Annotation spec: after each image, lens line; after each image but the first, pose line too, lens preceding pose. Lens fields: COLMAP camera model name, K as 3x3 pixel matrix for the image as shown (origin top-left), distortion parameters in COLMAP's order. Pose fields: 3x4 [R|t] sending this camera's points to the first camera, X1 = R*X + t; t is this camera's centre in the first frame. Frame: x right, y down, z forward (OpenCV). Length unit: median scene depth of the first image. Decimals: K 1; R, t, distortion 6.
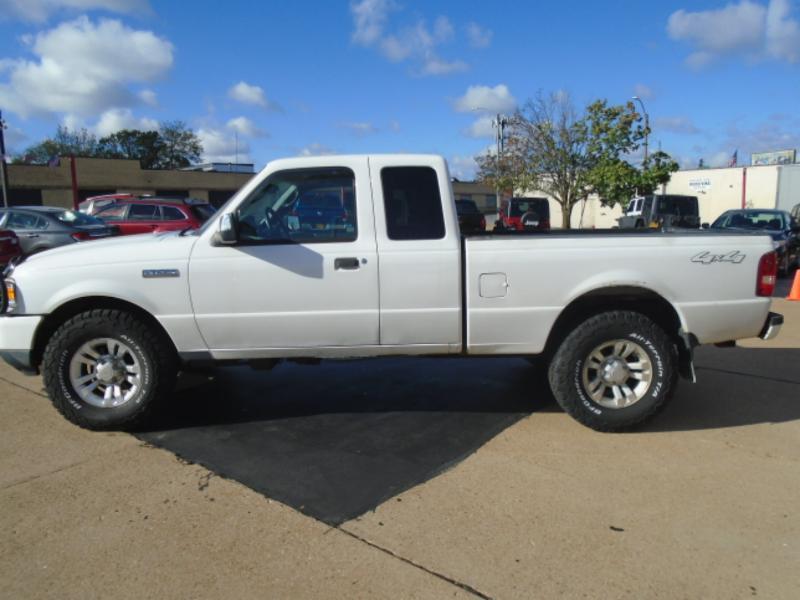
lens RADIAL K [[608.5, 0, 393.5], [0, 608.5, 298.4], [0, 0, 1]] dist [-0.025213, 0.012143]
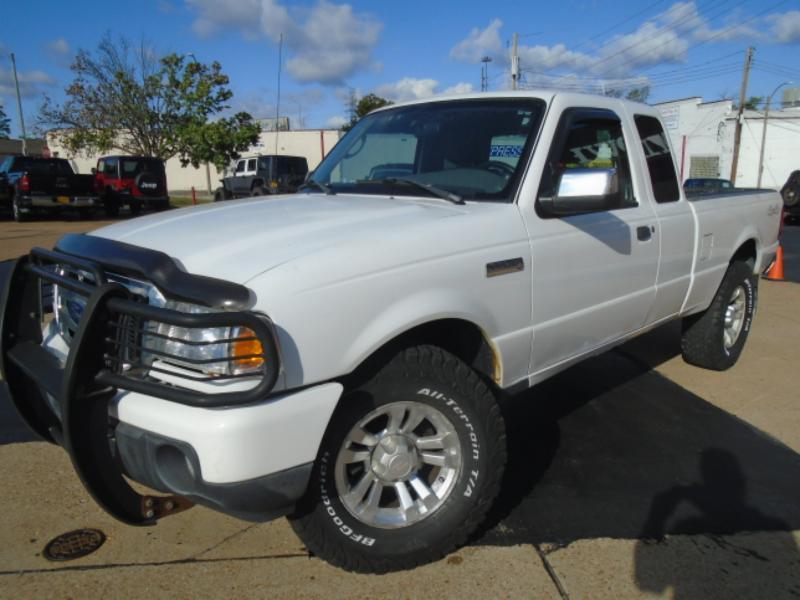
lens RADIAL K [[608.5, 0, 393.5], [0, 608.5, 298.4], [0, 0, 1]] dist [-0.025213, 0.012143]
pose [[0.702342, -0.126177, 0.700567, -0.853062], [0.084068, 0.991980, 0.094382, -0.072657], [-0.706858, -0.007393, 0.707317, 0.638059]]
